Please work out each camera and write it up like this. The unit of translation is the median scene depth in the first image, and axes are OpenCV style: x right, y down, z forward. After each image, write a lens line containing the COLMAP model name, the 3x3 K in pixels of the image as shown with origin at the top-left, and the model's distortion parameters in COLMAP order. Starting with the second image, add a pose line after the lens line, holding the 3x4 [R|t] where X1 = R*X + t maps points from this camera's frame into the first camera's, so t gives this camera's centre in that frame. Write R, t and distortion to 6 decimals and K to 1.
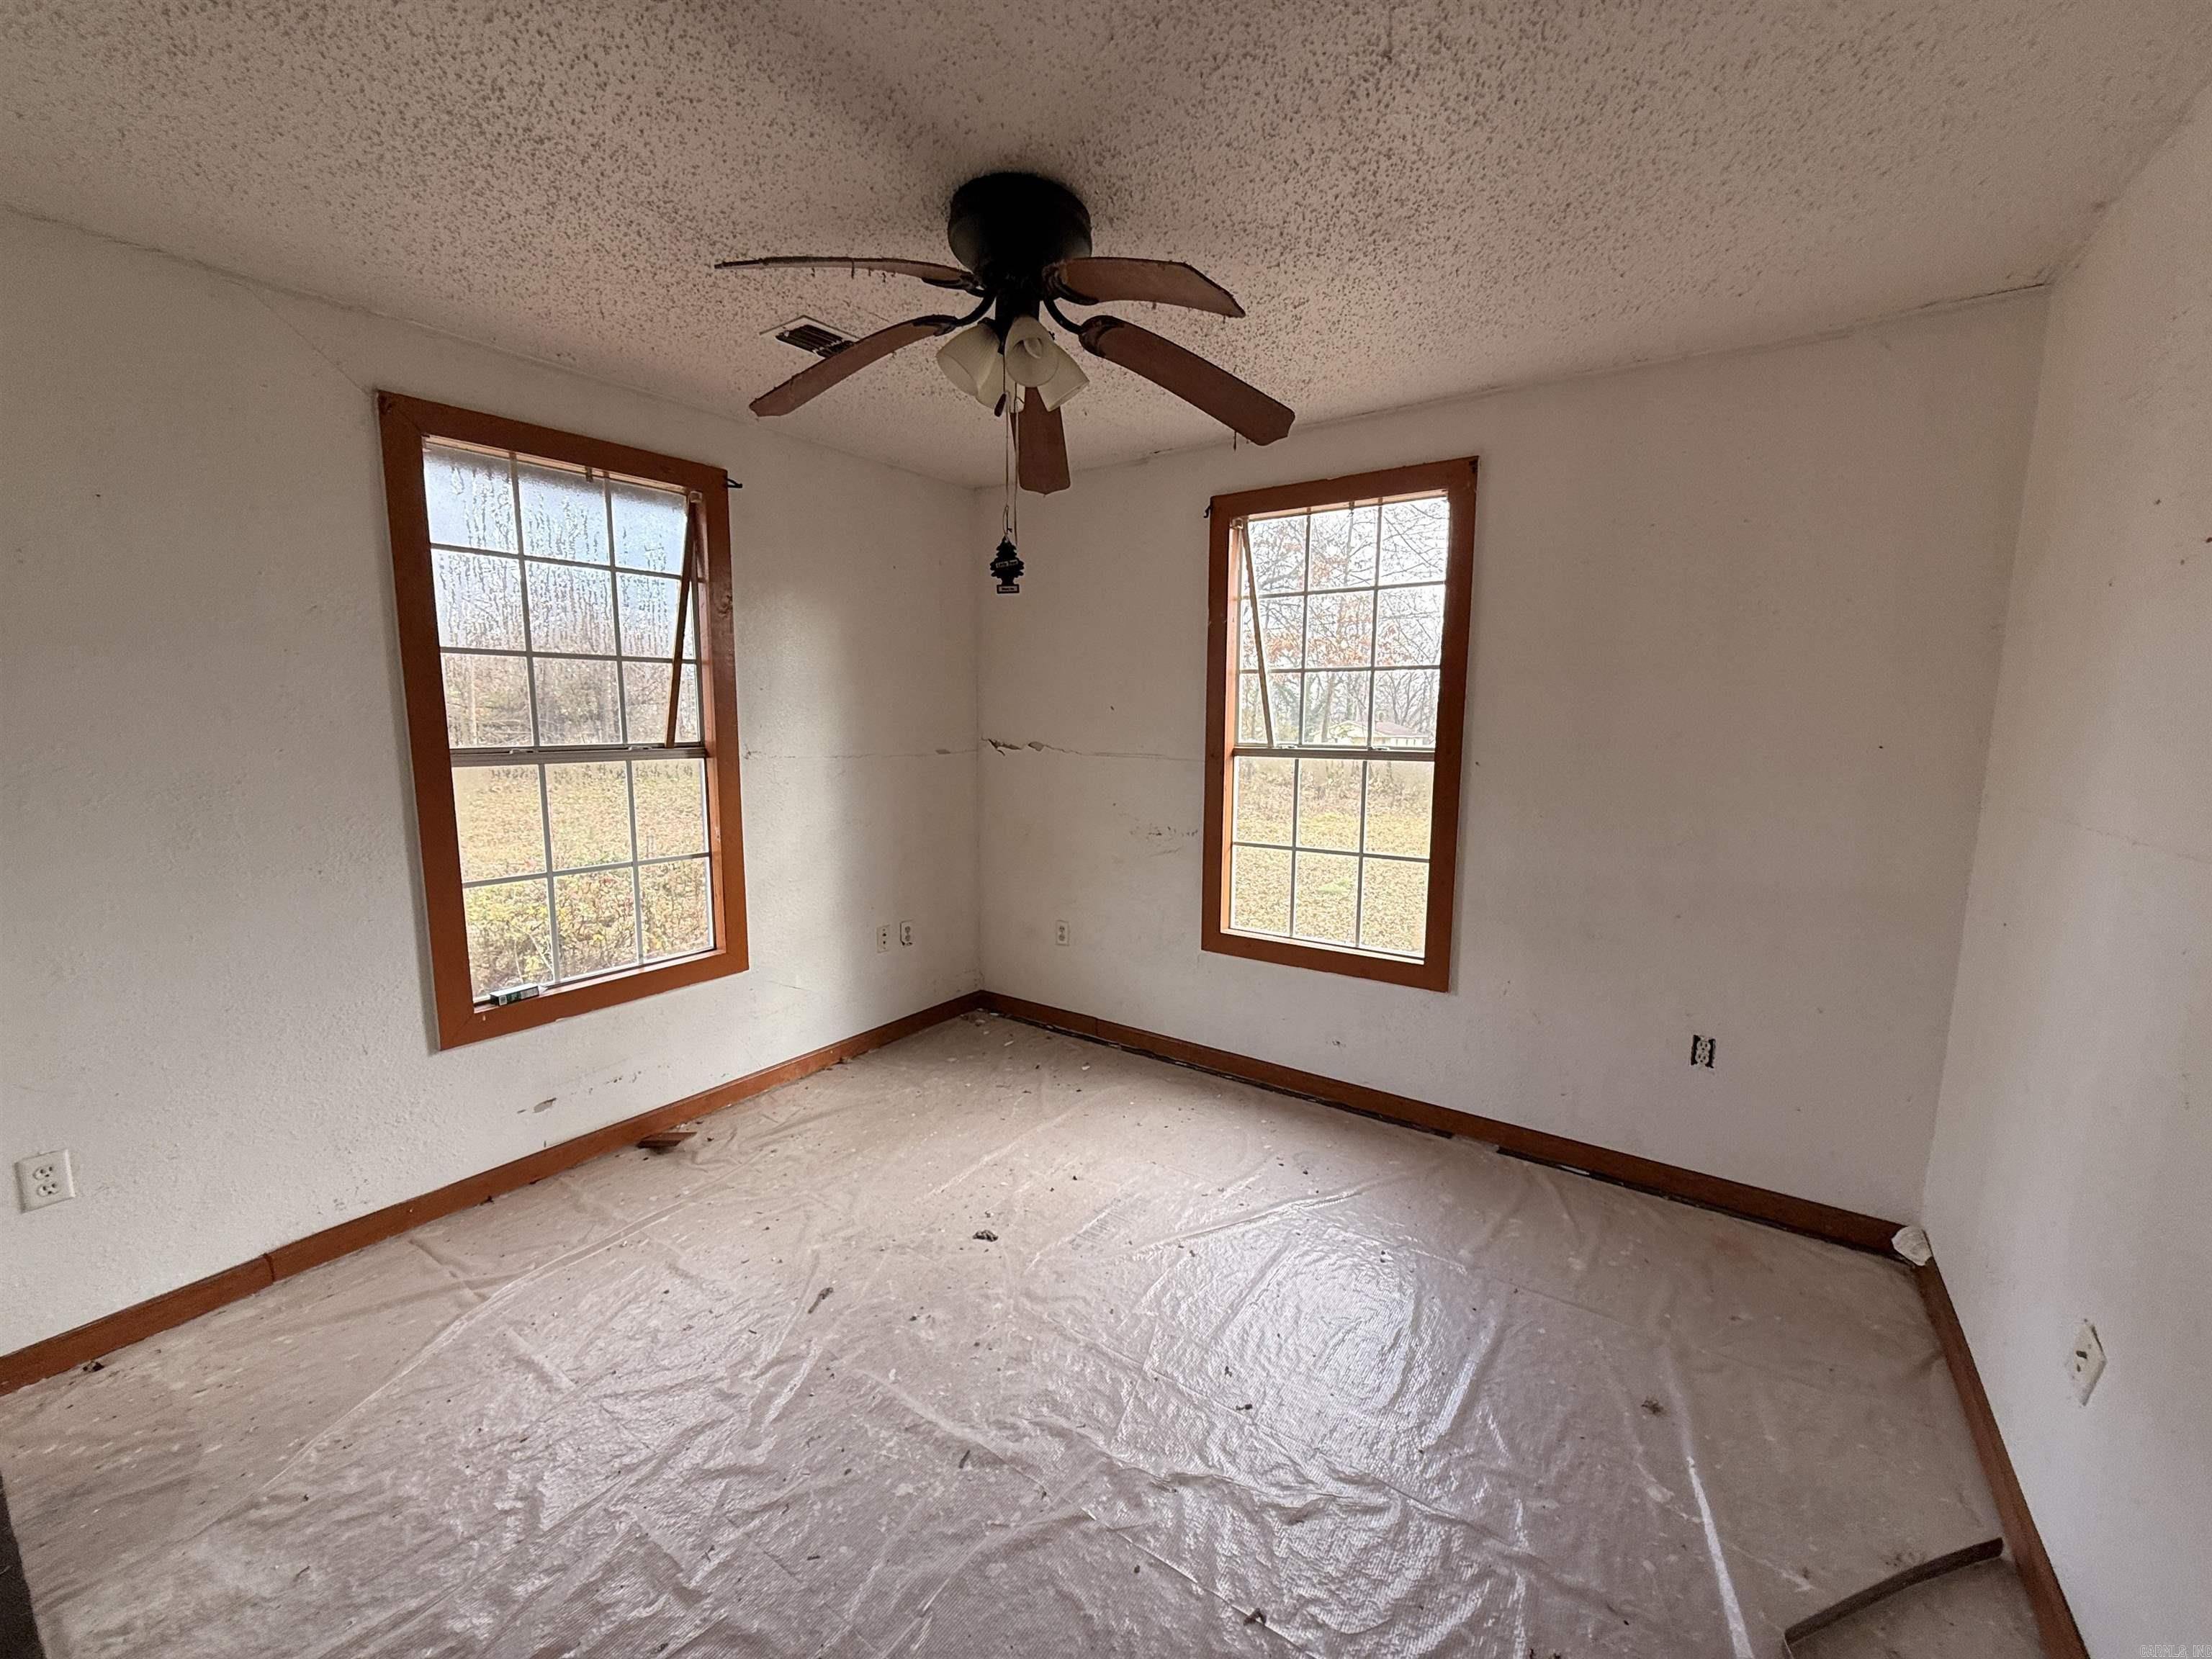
lens RADIAL K [[881.4, 0, 1107.6], [0, 881.4, 831.9], [0, 0, 1]] dist [0.000345, -0.000029]
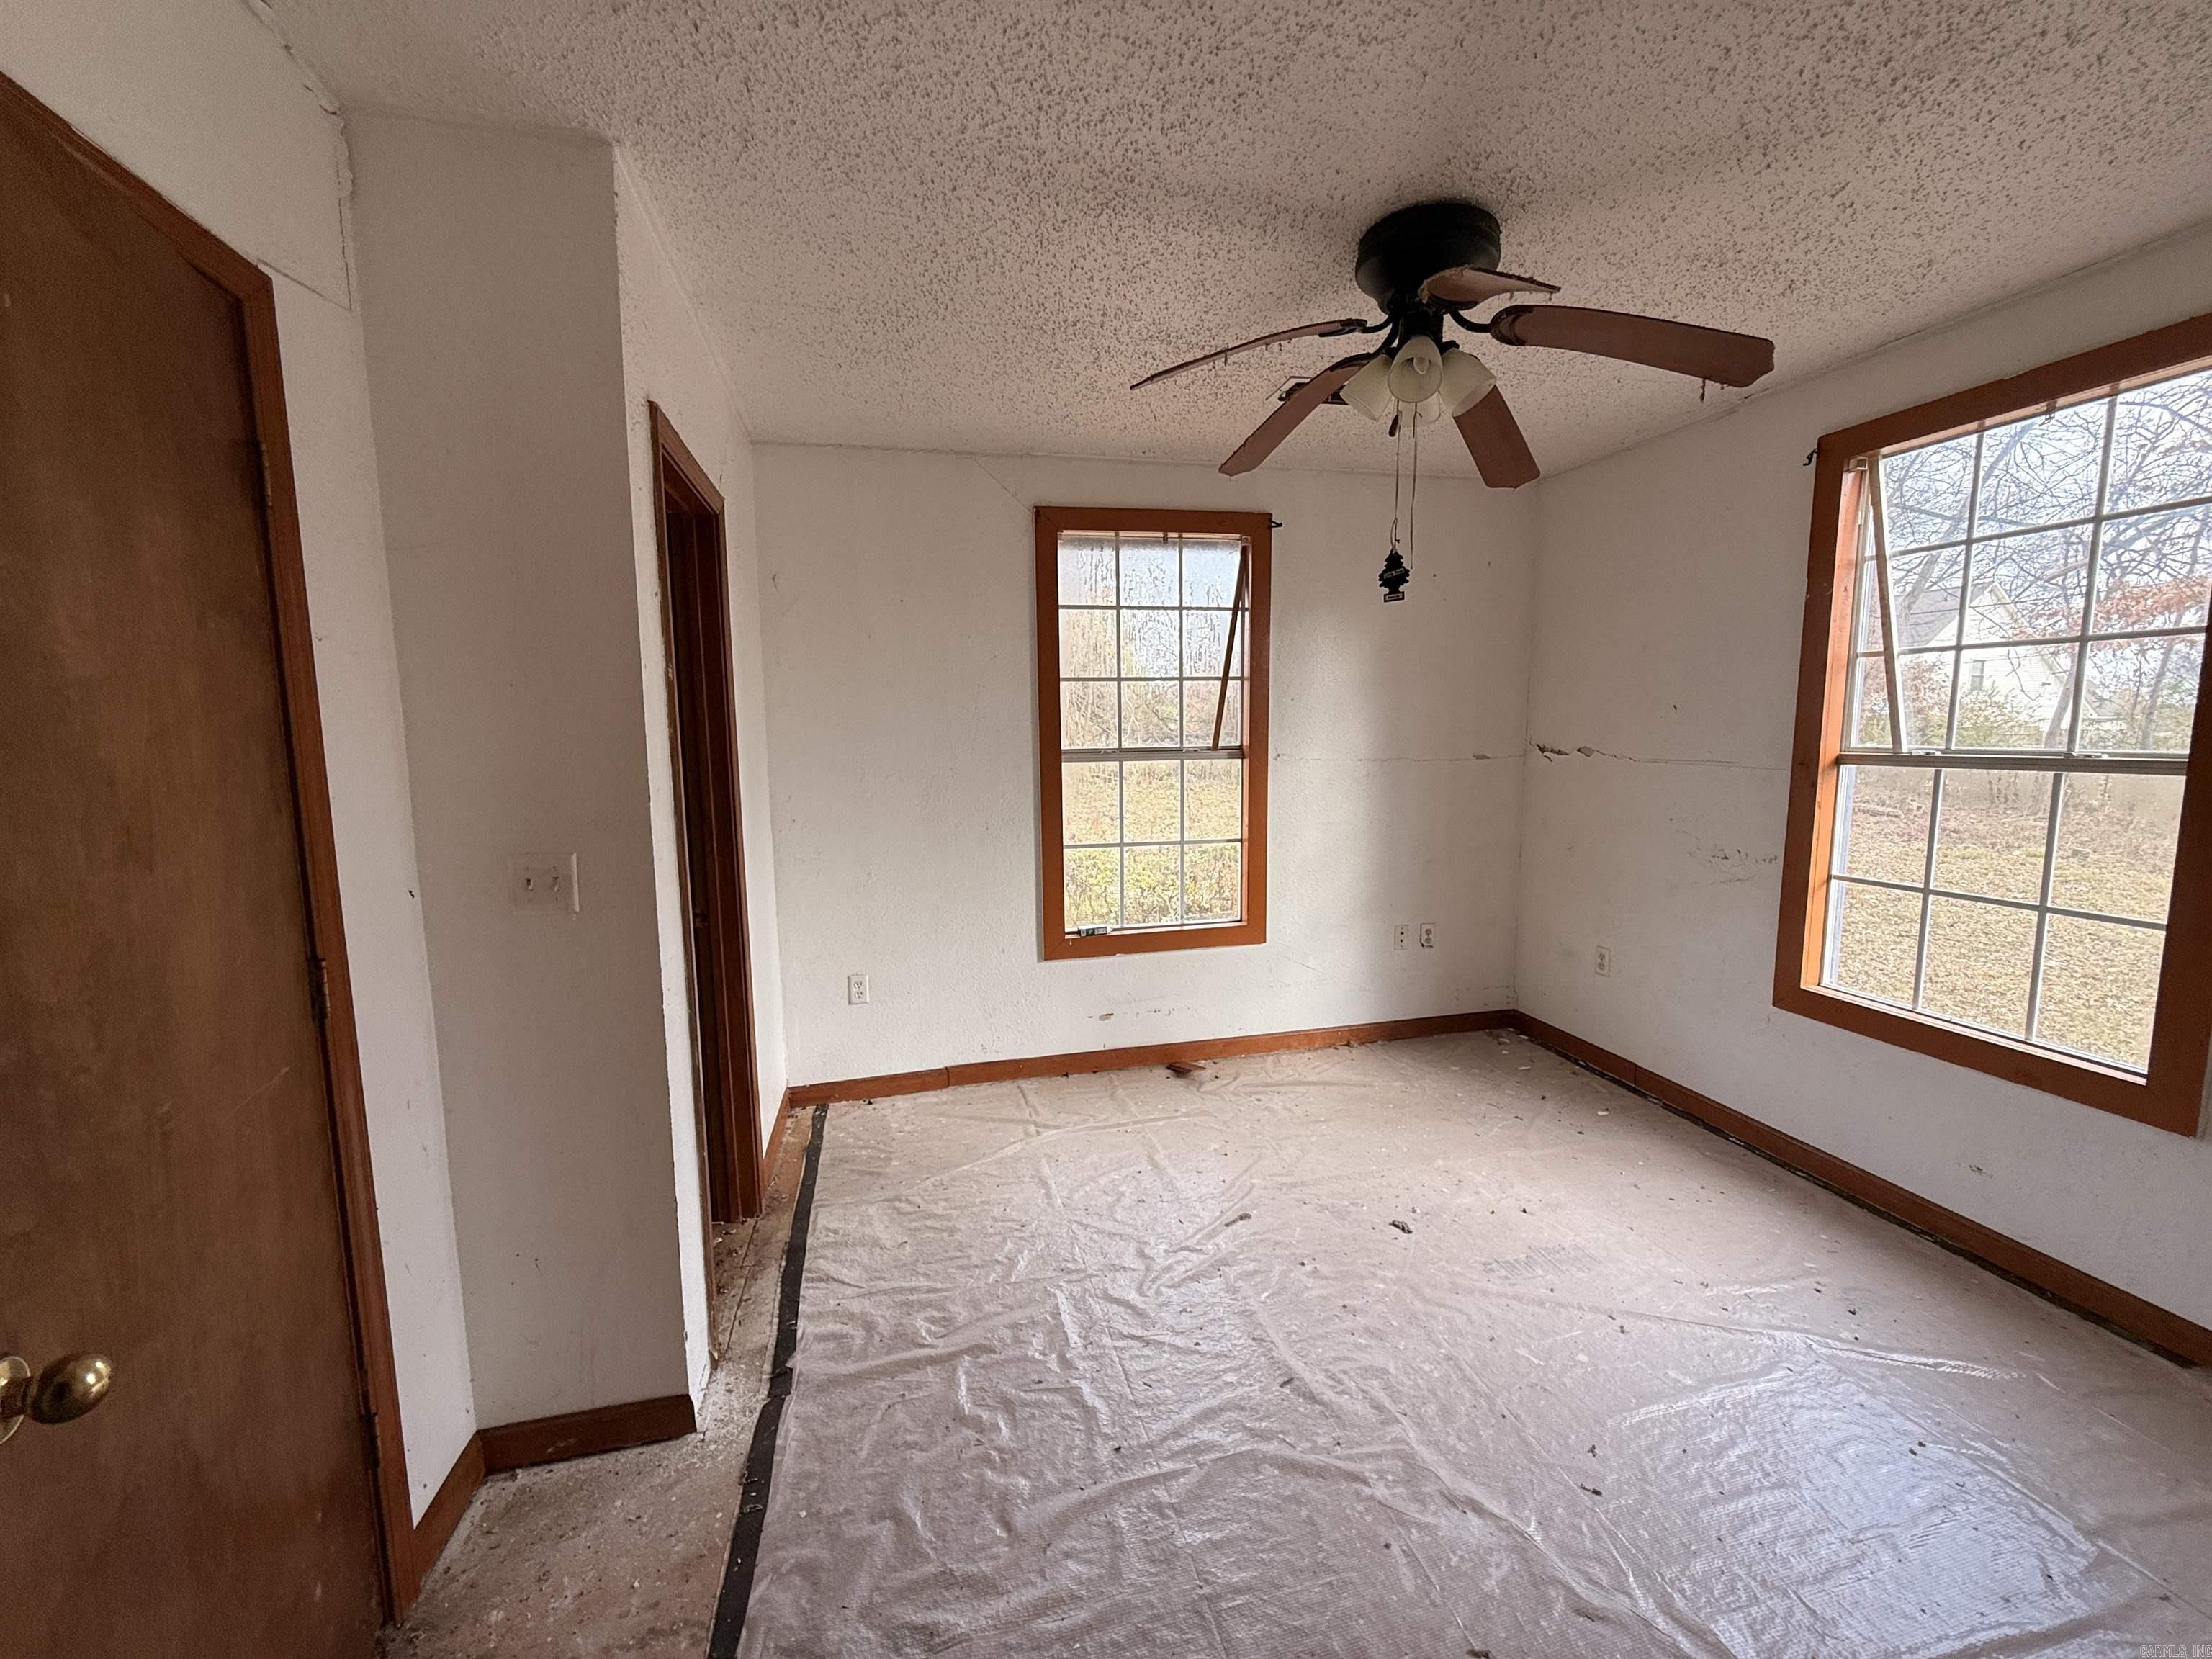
lens RADIAL K [[881.4, 0, 1107.6], [0, 881.4, 831.9], [0, 0, 1]] dist [0.000345, -0.000029]
pose [[0.746104, 0.064952, -0.662654, 0.218311], [-0.072187, 0.997255, 0.016471, 0.008264], [0.661905, 0.035545, 0.748744, -0.006532]]
